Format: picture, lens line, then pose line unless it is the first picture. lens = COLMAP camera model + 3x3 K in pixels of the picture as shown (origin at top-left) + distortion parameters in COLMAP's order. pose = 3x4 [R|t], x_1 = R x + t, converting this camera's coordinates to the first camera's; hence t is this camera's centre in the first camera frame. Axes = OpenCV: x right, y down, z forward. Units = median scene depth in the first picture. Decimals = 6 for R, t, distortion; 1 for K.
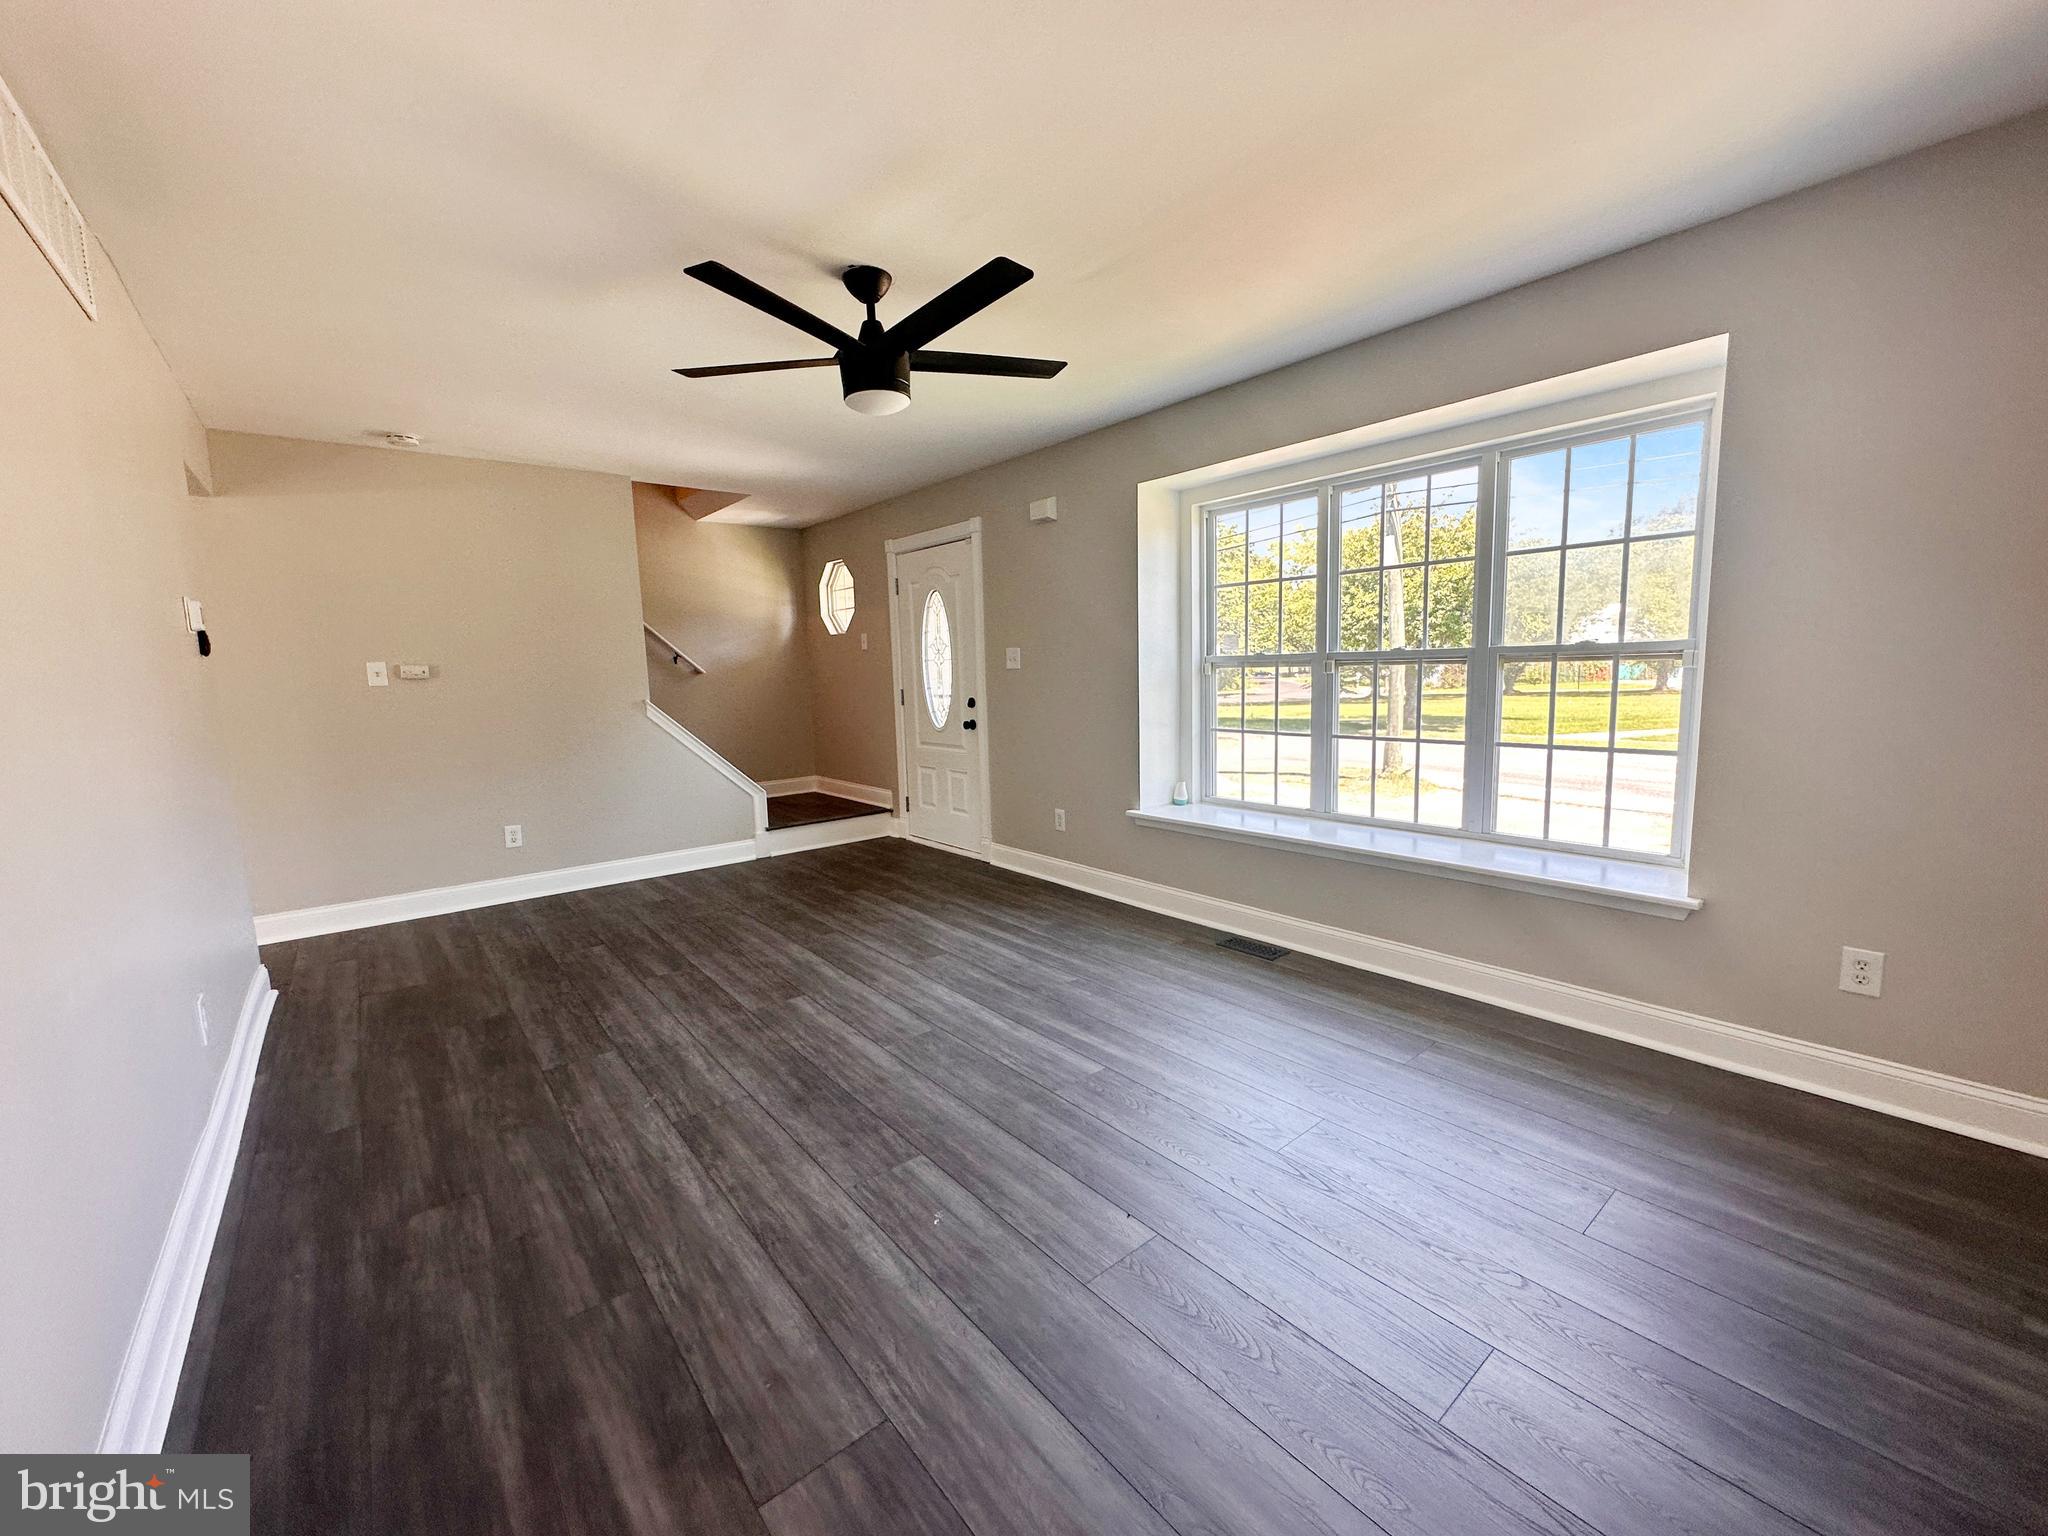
lens RADIAL K [[816.5, 0, 1024.0], [0, 816.5, 768.0], [0, 0, 1]] dist [-0.001297, -0.000231]
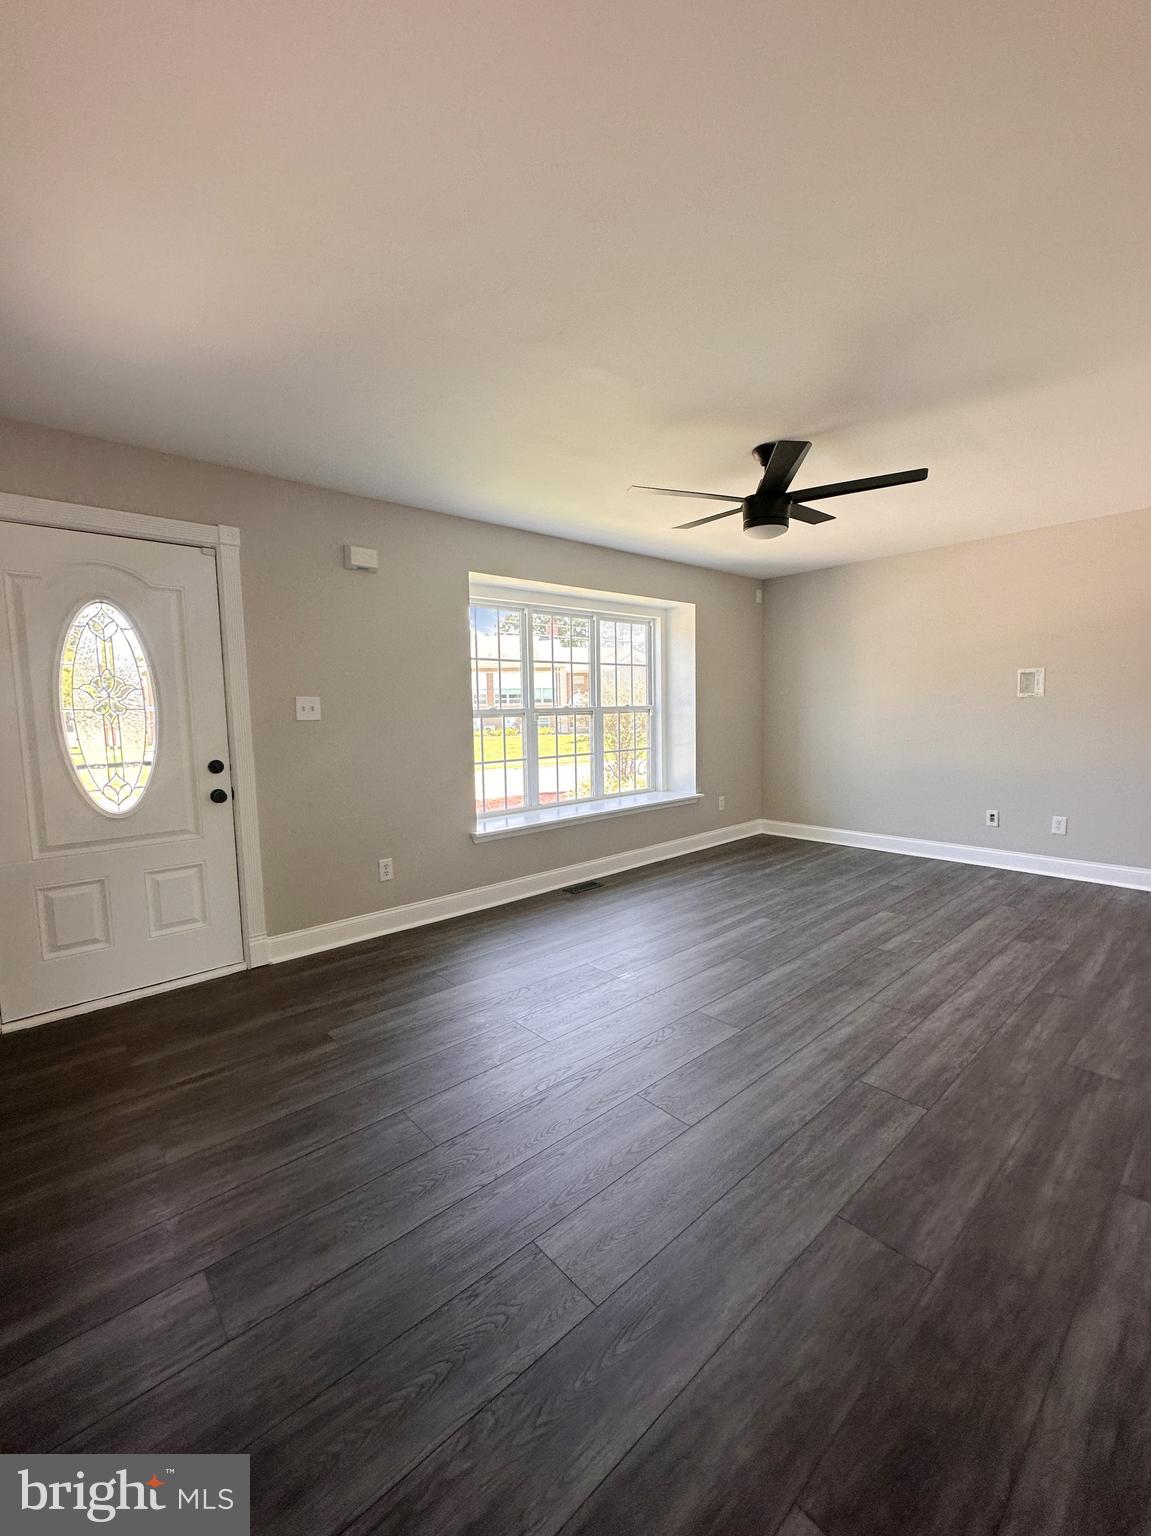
lens RADIAL K [[631.2, 0, 575.5], [0, 631.2, 768.0], [0, 0, 1]] dist [-0.007411, -0.000148]
pose [[-0.036687, -0.067401, 0.997051, -1.113520], [0.146801, 0.986535, 0.072092, -0.123854], [-0.988486, 0.149013, -0.026298, 1.184524]]
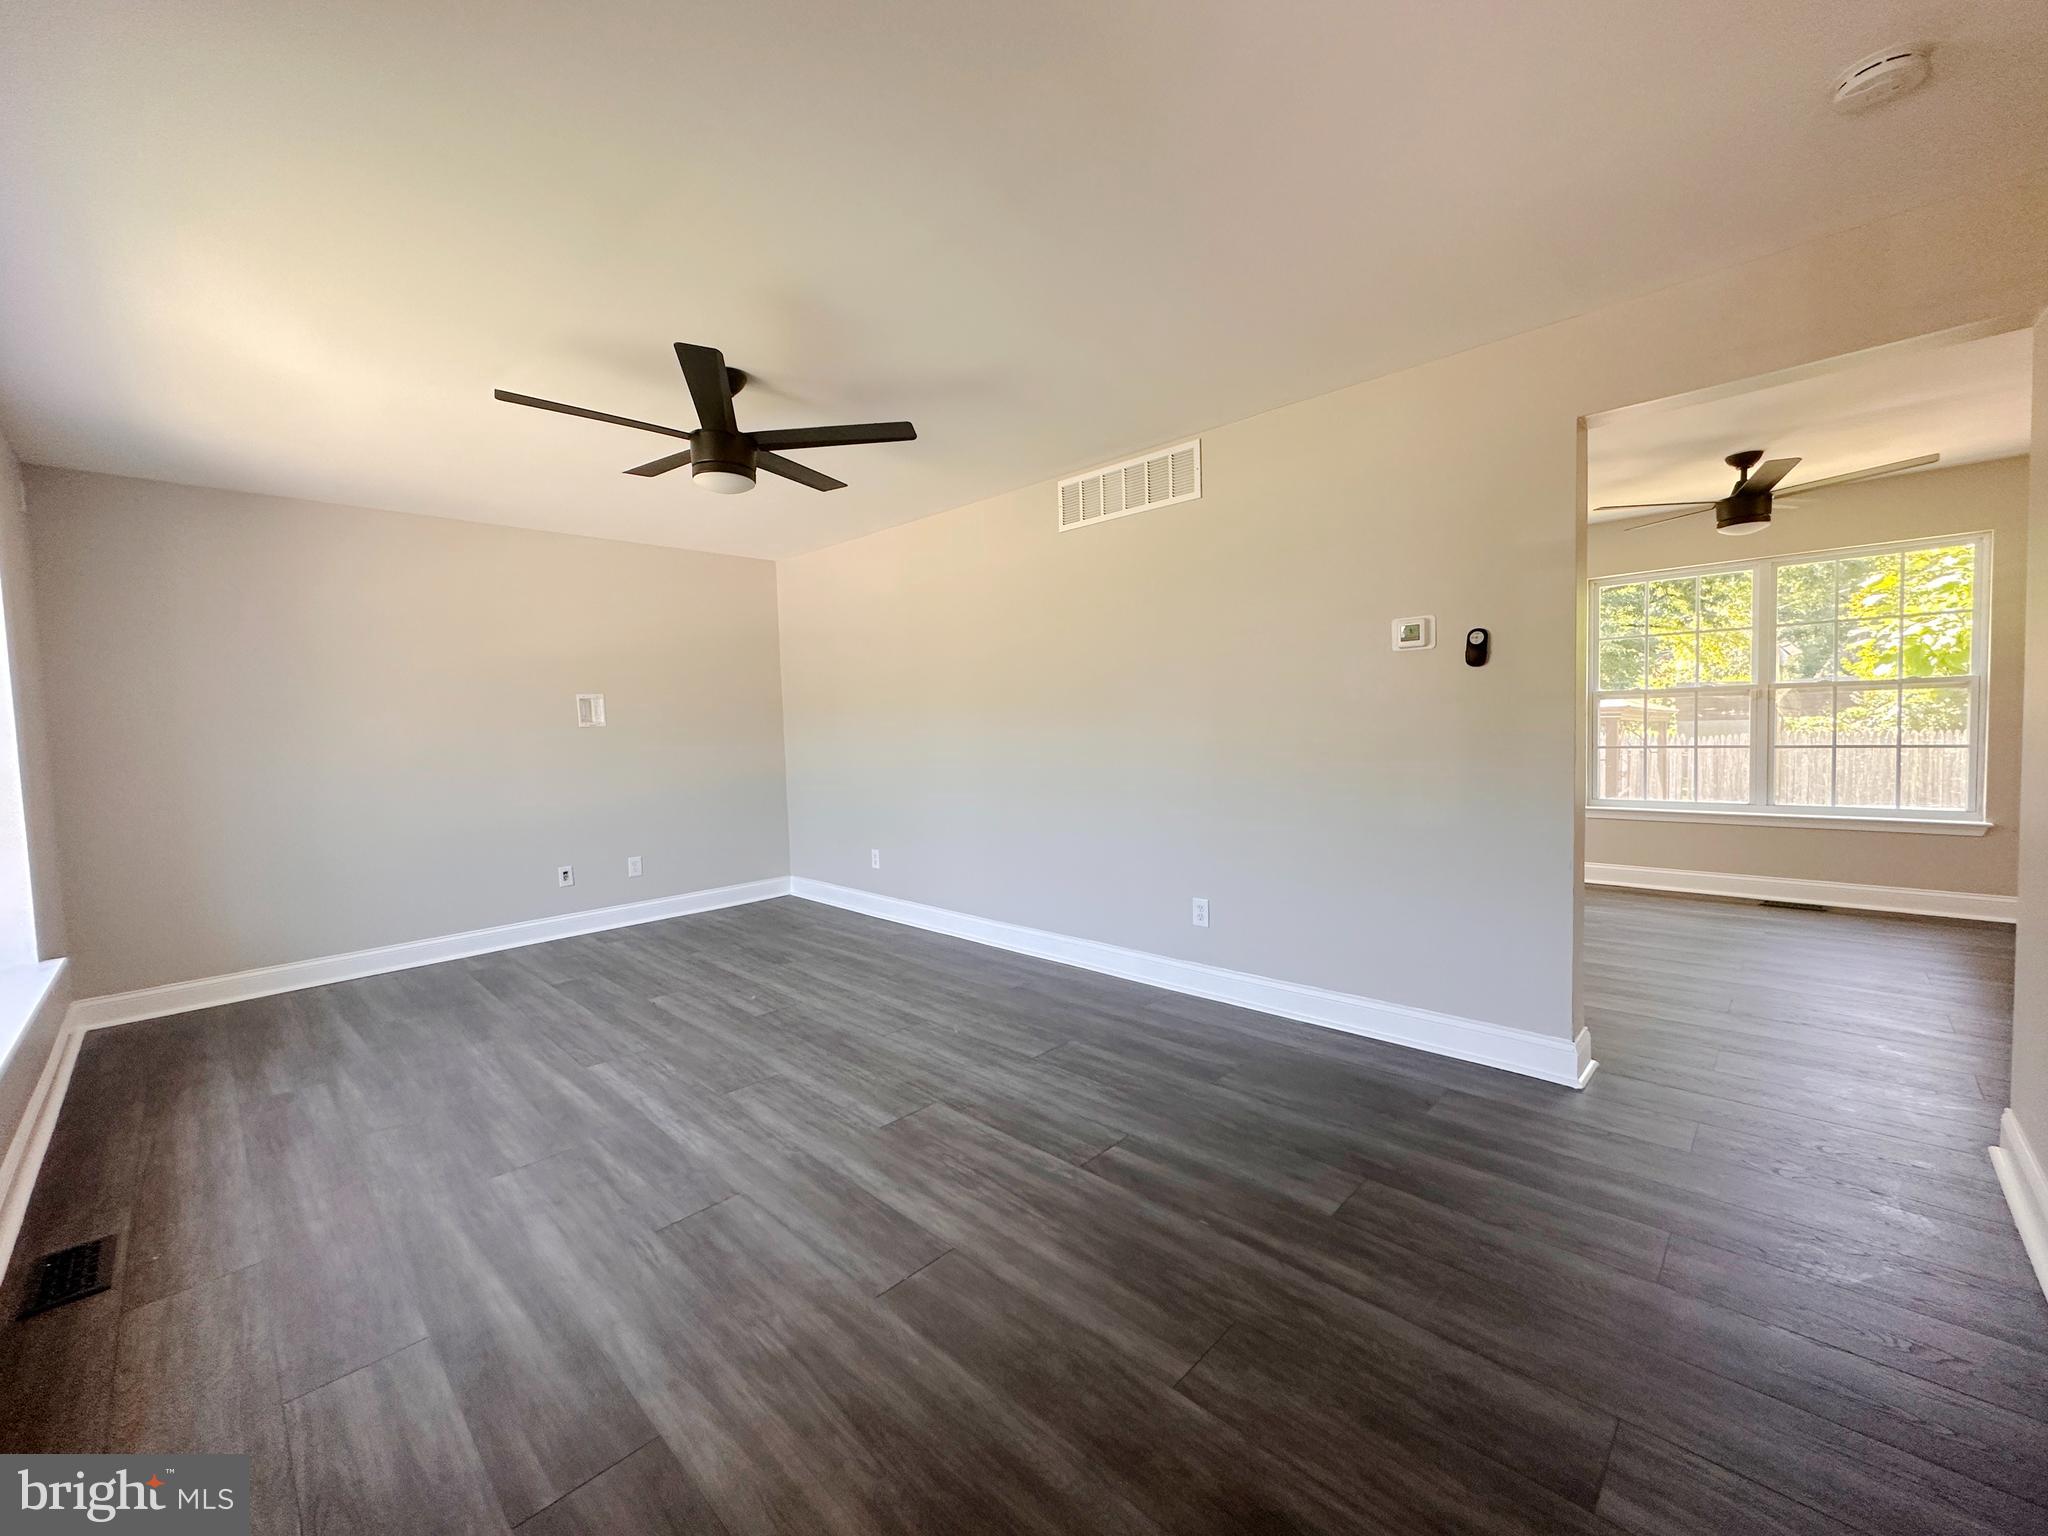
lens RADIAL K [[816.5, 0, 1024.0], [0, 816.5, 768.0], [0, 0, 1]] dist [-0.001297, -0.000231]
pose [[-0.991817, 0.064862, -0.109967, -0.357375], [0.043779, 0.981894, 0.184302, -0.209503], [0.119930, 0.177980, -0.976699, 1.802064]]
